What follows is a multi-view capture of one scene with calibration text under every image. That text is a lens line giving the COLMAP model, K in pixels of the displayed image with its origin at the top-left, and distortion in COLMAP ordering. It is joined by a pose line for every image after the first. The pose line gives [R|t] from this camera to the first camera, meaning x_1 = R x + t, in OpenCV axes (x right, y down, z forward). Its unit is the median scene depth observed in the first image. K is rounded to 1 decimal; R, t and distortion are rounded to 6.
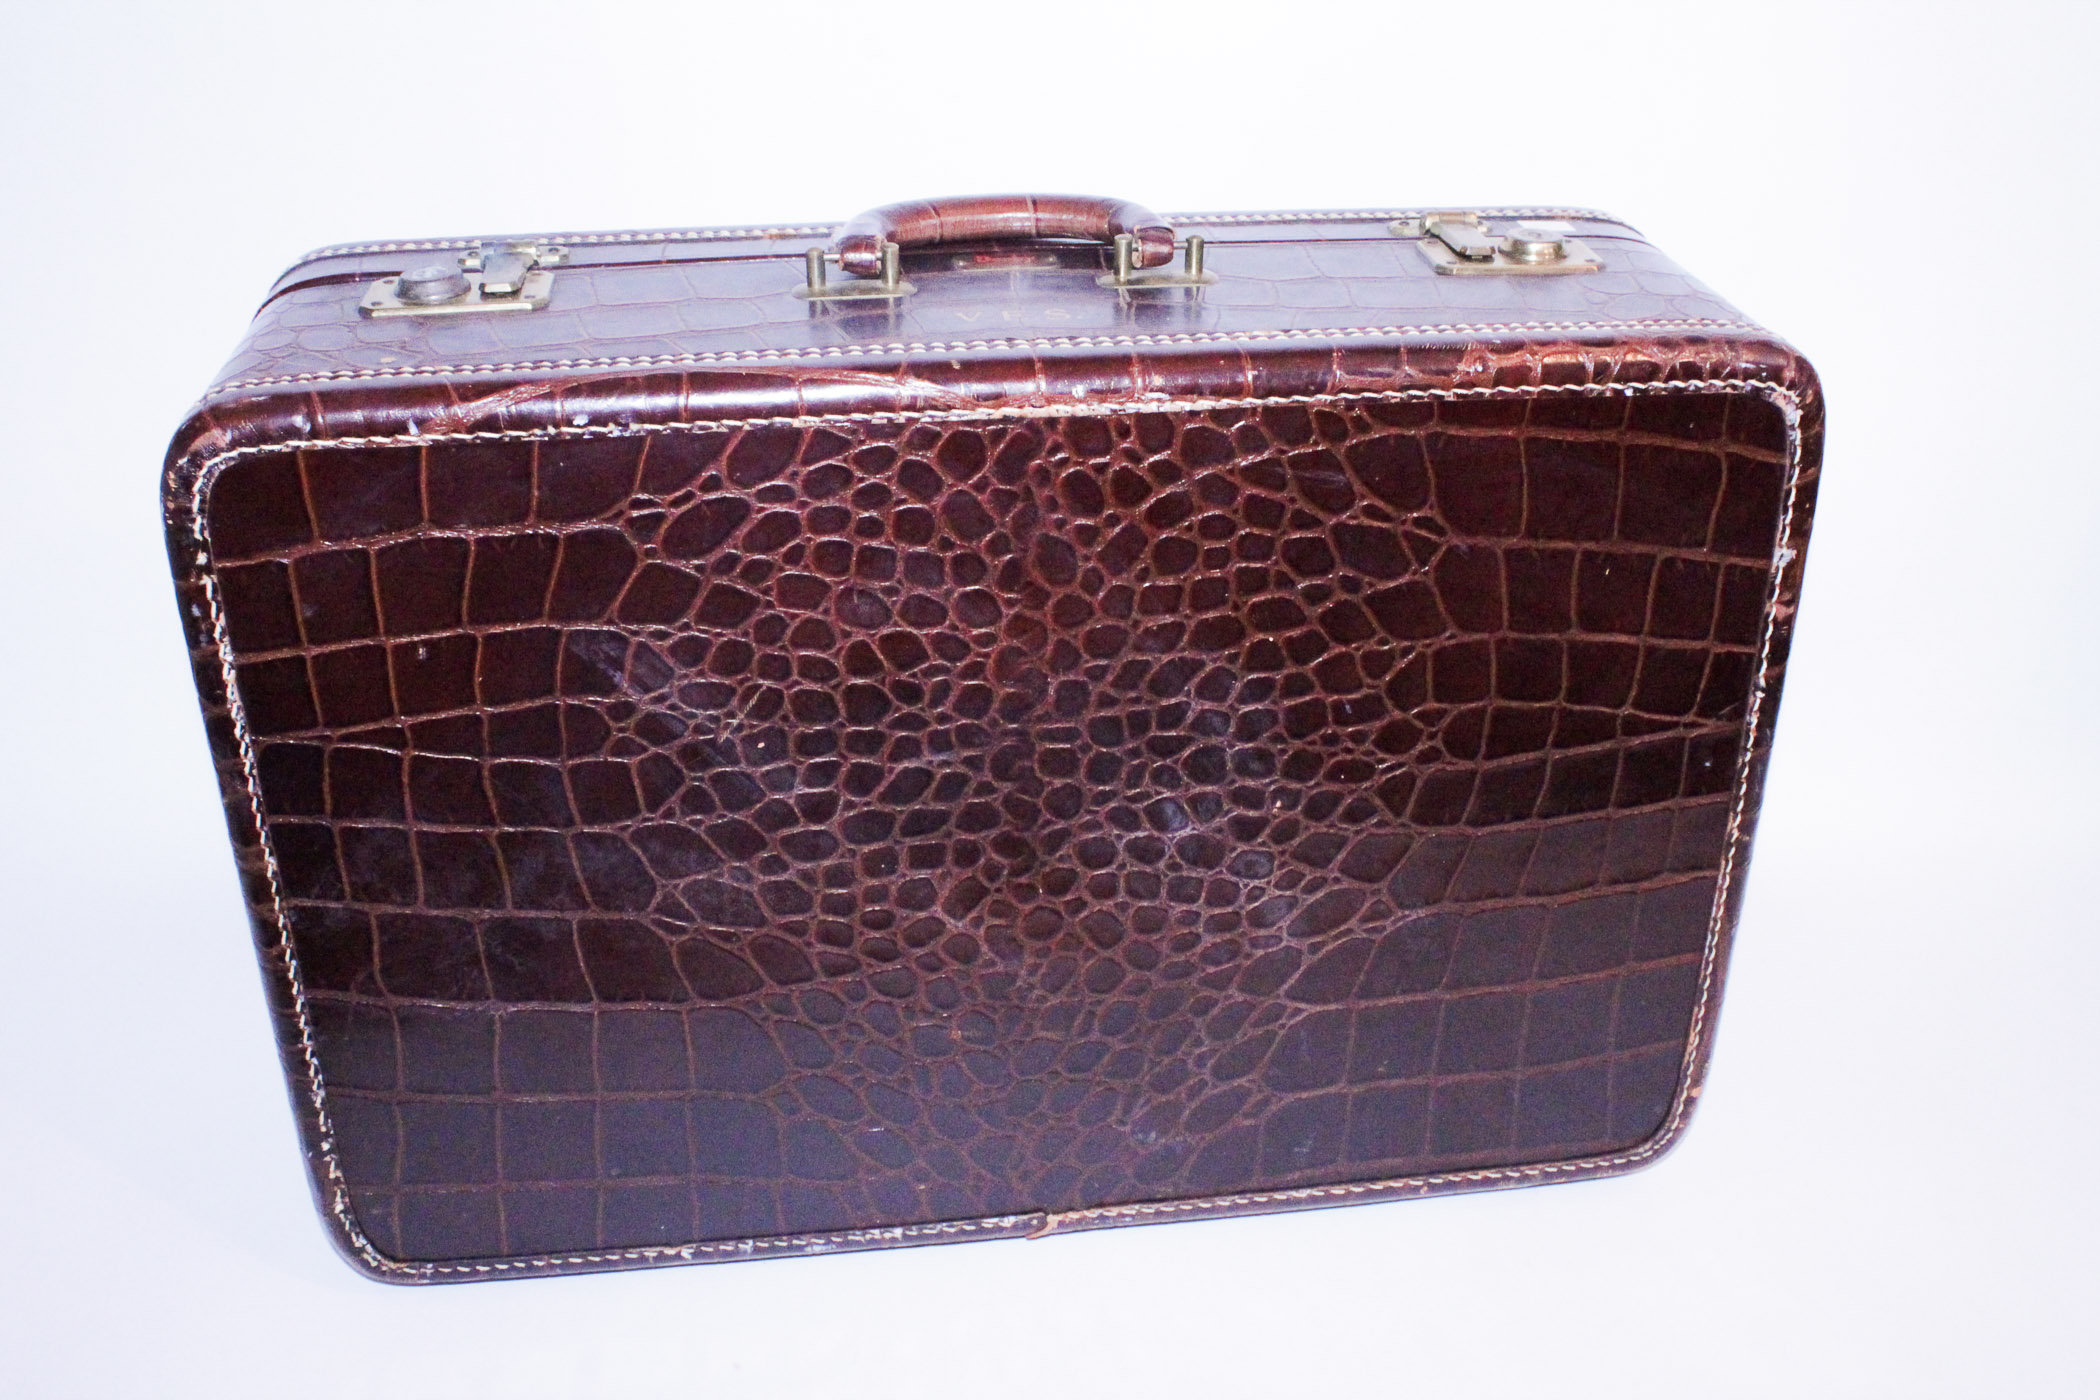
lens RADIAL K [[1369.3, 0, 1040.2], [0, 1369.3, 690.2], [0, 0, 1]] dist [-0.004518, -0.001054]
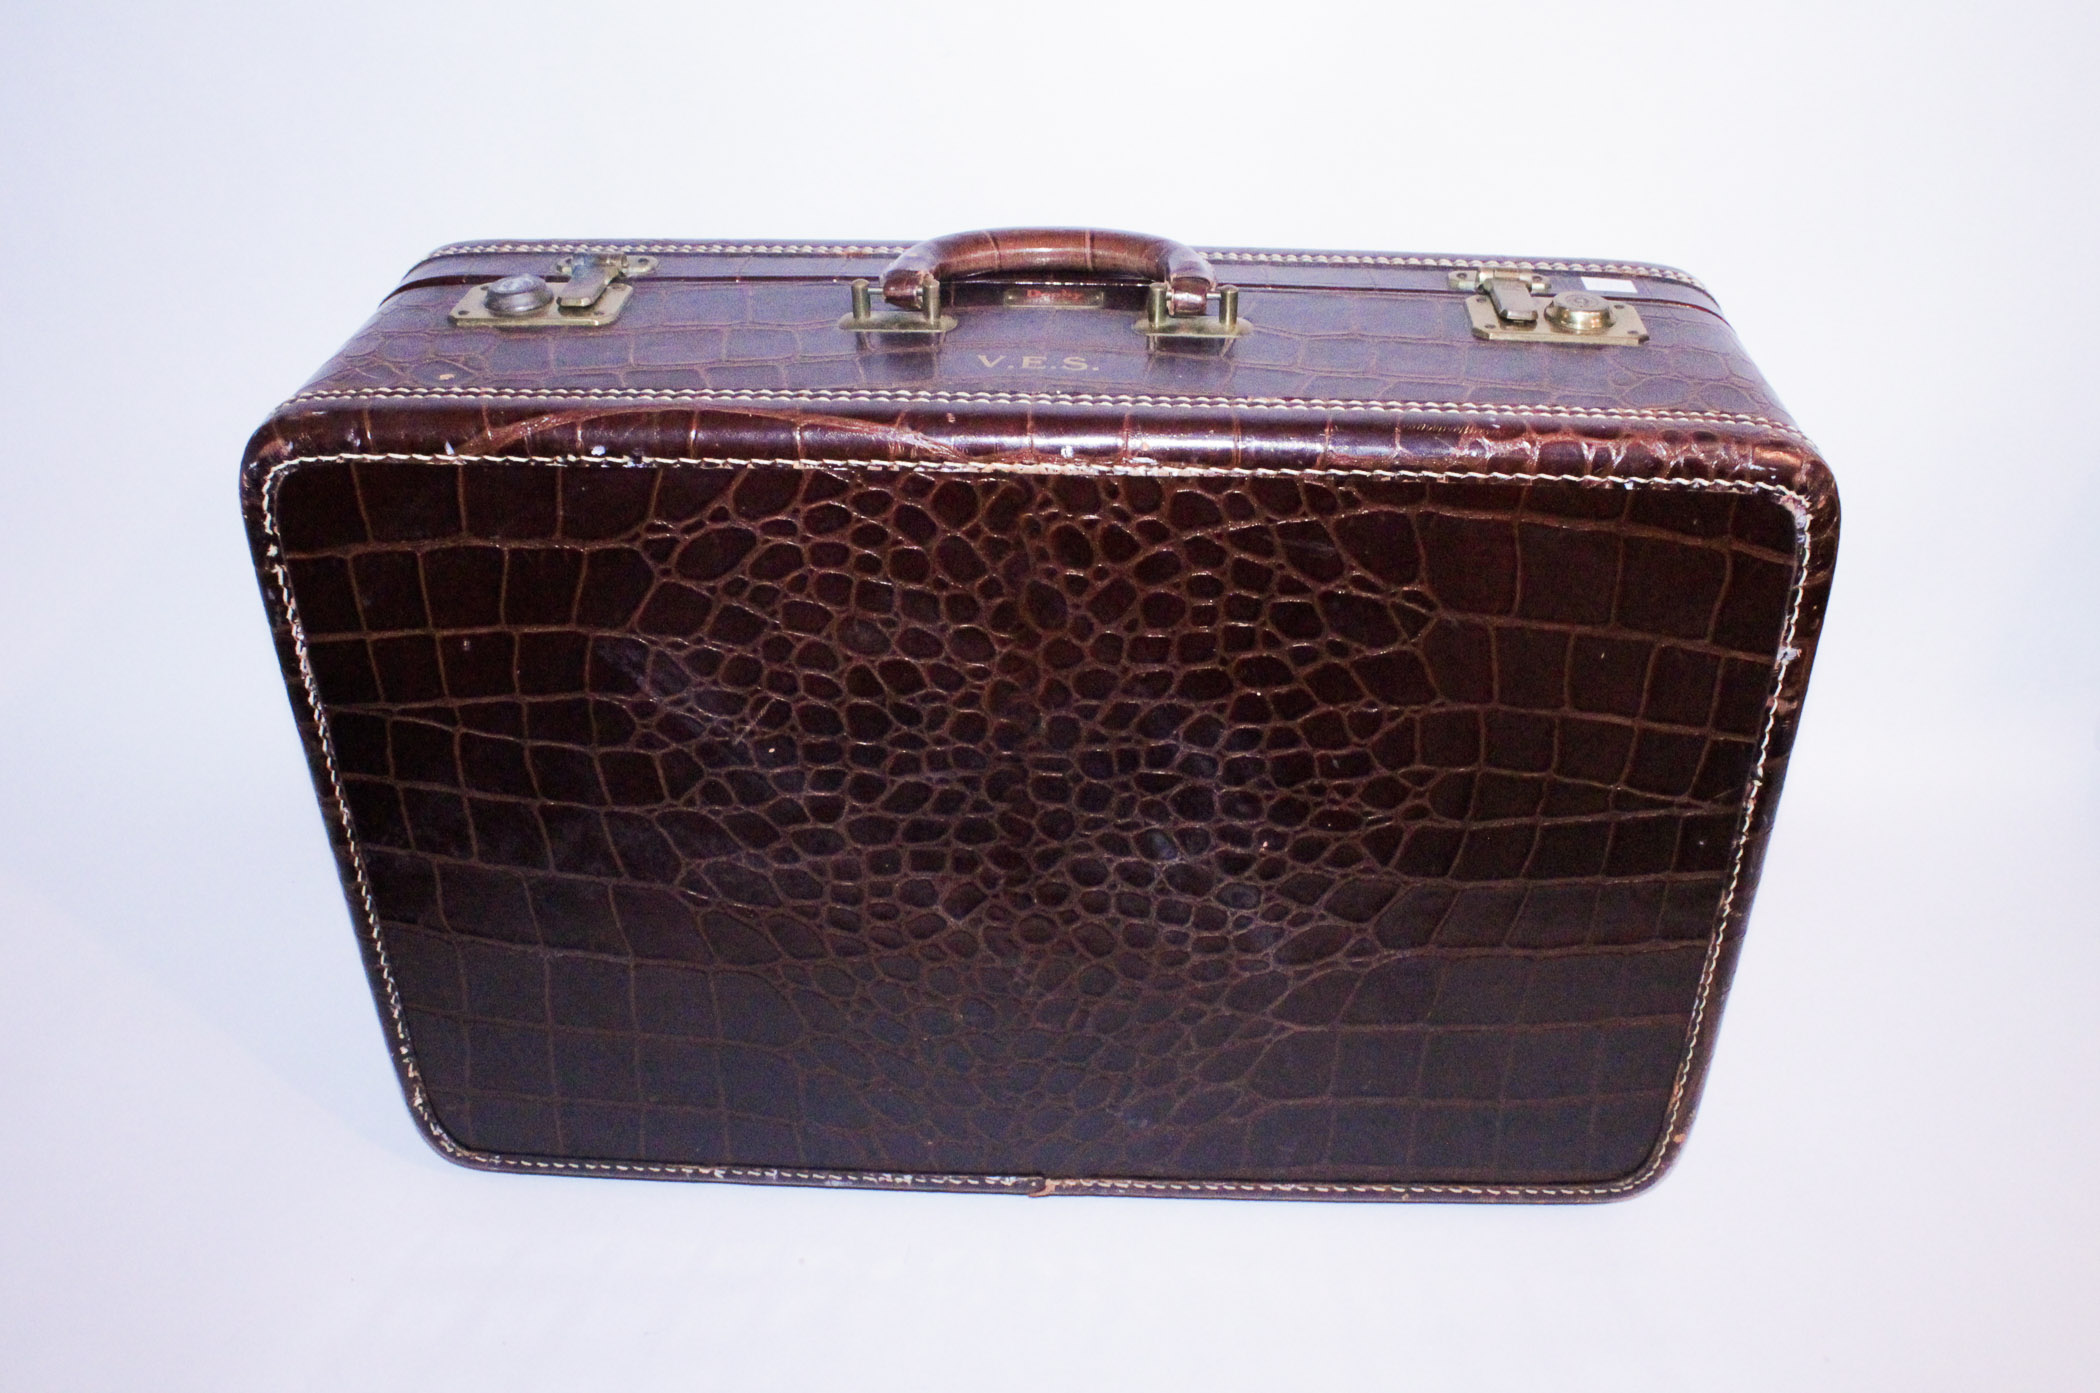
lens RADIAL K [[1268.0, 0, 1057.2], [0, 1268.0, 704.5], [0, 0, 1]] dist [-0.024374, 0.000008]
pose [[0.991385, 0.088606, -0.096461, 0.105547], [-0.082999, 0.994701, 0.060677, -0.070838], [0.101326, -0.052148, 0.993486, 0.035001]]
